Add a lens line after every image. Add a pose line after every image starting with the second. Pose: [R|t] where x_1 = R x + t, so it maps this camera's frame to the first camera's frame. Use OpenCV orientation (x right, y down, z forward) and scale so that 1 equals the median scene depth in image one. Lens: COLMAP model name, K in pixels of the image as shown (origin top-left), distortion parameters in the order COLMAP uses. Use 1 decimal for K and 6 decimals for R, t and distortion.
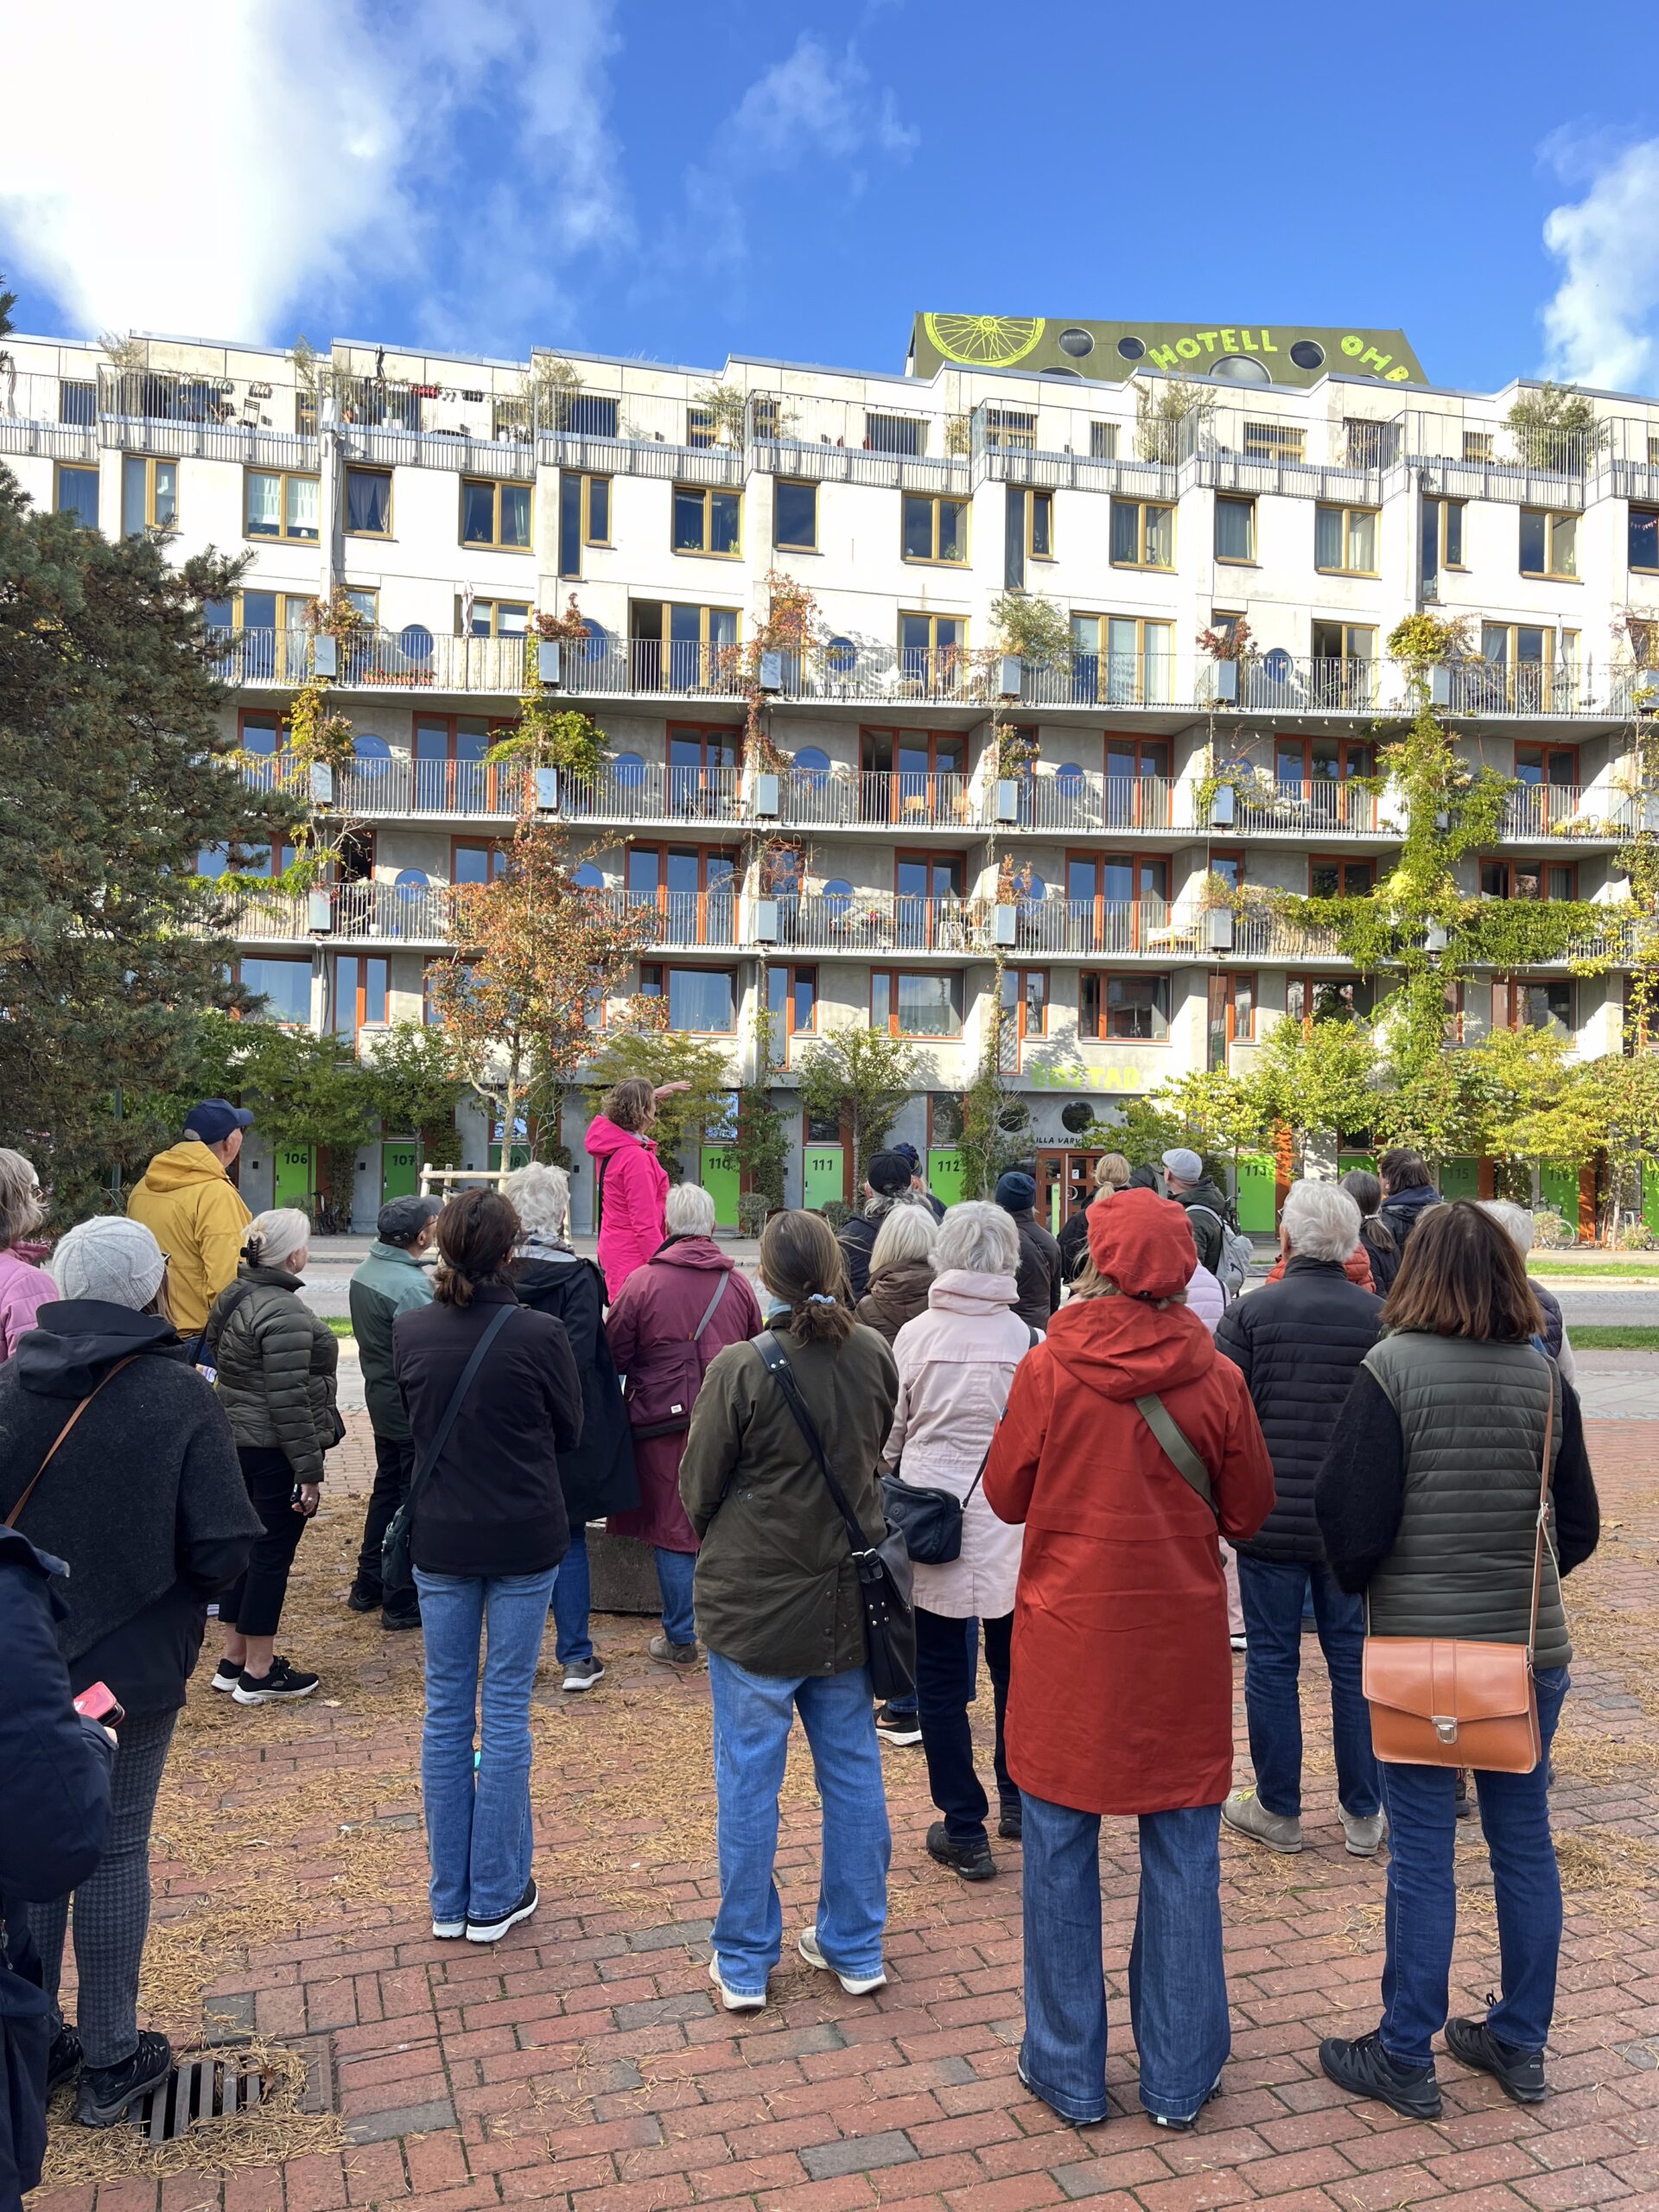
lens RADIAL K [[1922.1, 0, 829.5], [0, 1922.1, 1106.0], [0, 0, 1]] dist [0.001655, 0.000054]
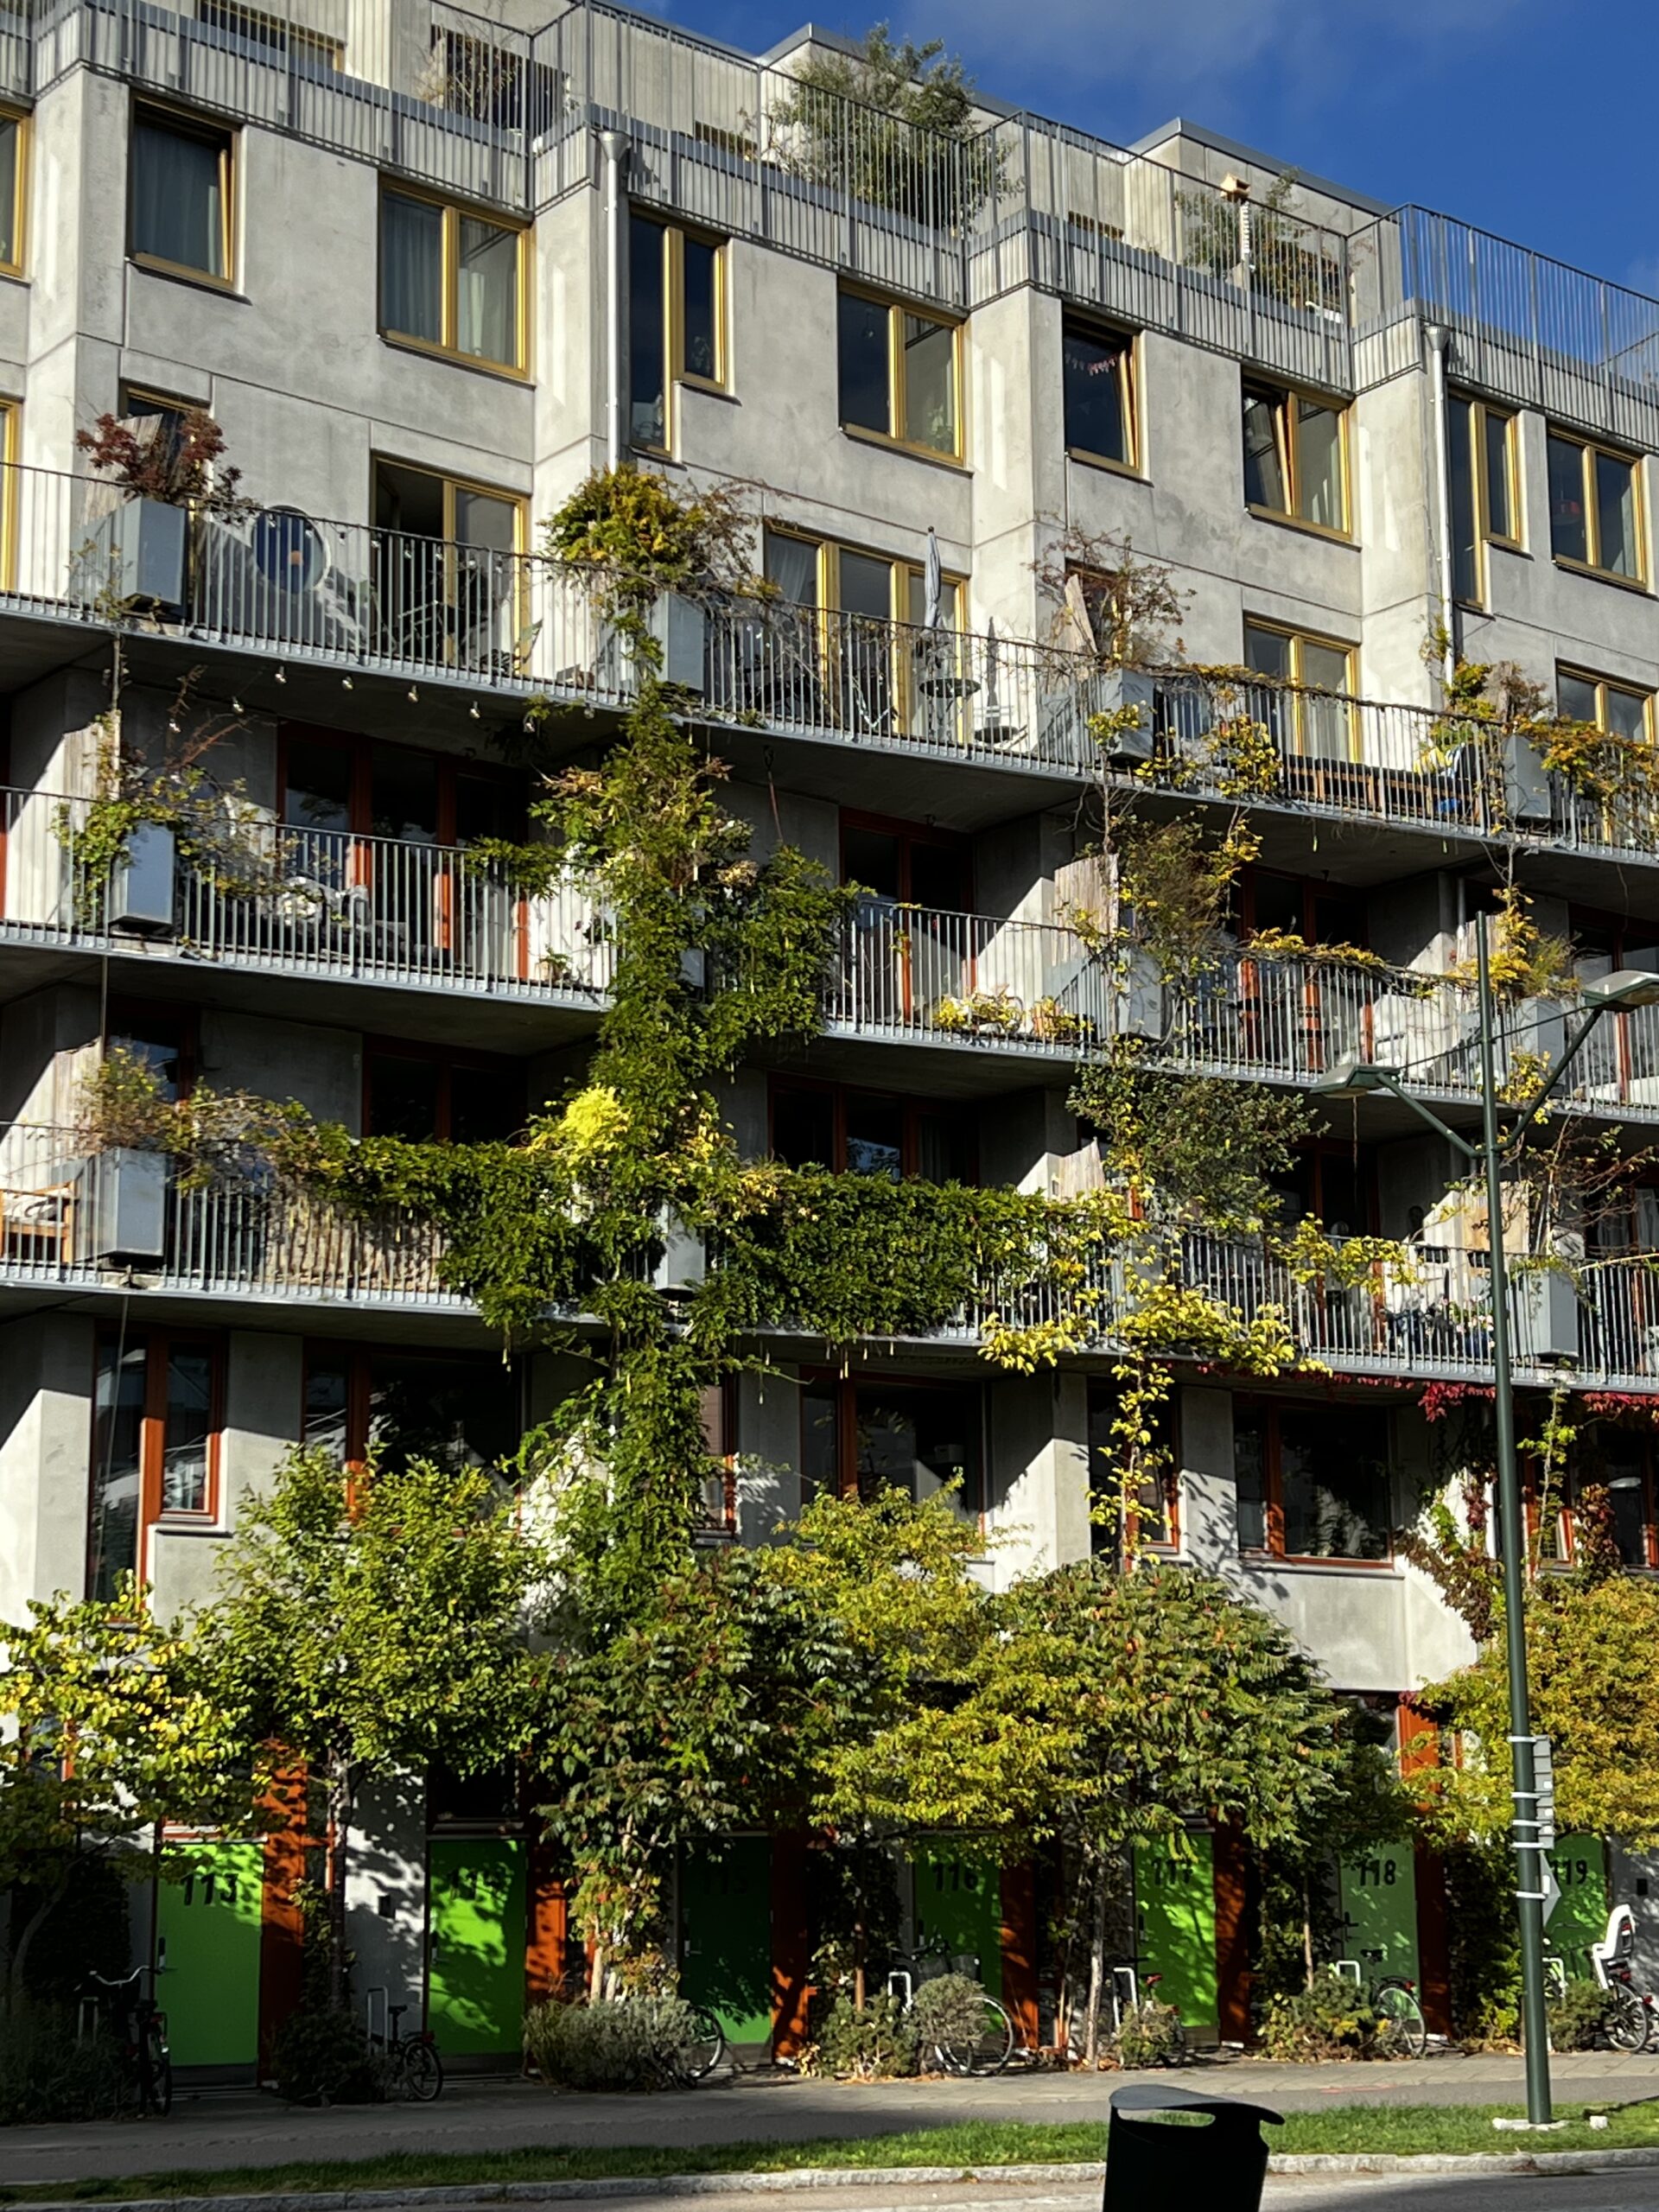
lens RADIAL K [[3638.3, 0, 829.5], [0, 3638.3, 1106.0], [0, 0, 1]] dist [0.180221, -0.545320]
pose [[0.914394, 0.057695, 0.400693, 0.044865], [0.014872, 0.984336, -0.175672, 0.012392], [-0.404552, 0.166592, 0.899213, 0.316567]]
